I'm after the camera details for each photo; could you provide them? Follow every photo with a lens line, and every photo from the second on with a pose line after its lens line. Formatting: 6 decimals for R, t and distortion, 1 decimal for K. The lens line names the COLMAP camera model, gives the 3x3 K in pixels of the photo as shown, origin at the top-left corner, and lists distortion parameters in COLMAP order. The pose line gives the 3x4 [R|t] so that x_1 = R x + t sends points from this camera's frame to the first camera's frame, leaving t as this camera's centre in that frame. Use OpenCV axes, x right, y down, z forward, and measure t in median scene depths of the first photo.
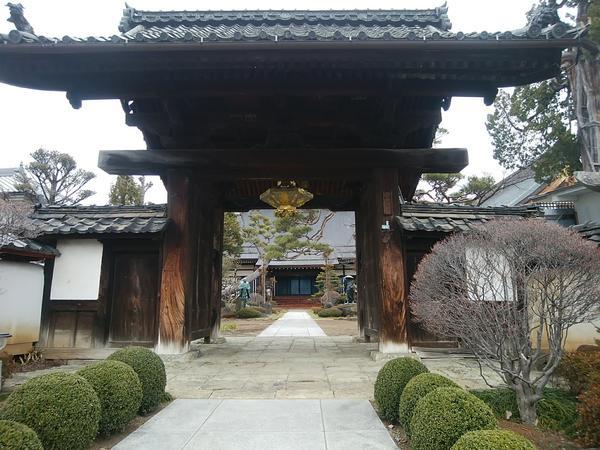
lens RADIAL K [[584.9, 0, 300.0], [0, 584.9, 225.0], [0, 0, 1]] dist [-0.003183, 0.007004]
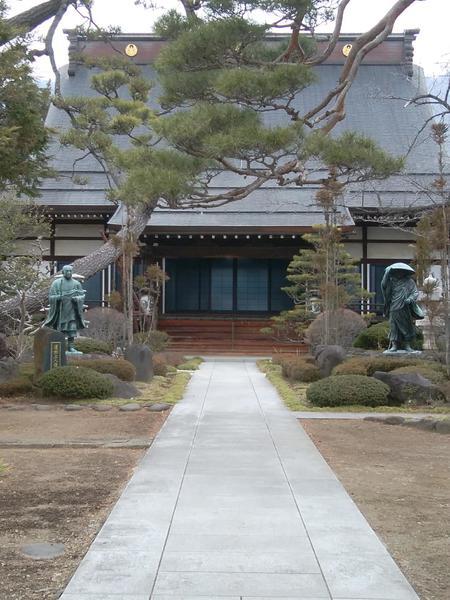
lens RADIAL K [[584.9, 0, 225.0], [0, 584.9, 300.0], [0, 0, 1]] dist [-0.003183, 0.007004]
pose [[0.999053, 0.012061, 0.041797, -0.022293], [-0.019646, 0.982330, 0.186124, 0.047767], [-0.038814, -0.186769, 0.981637, 0.670683]]
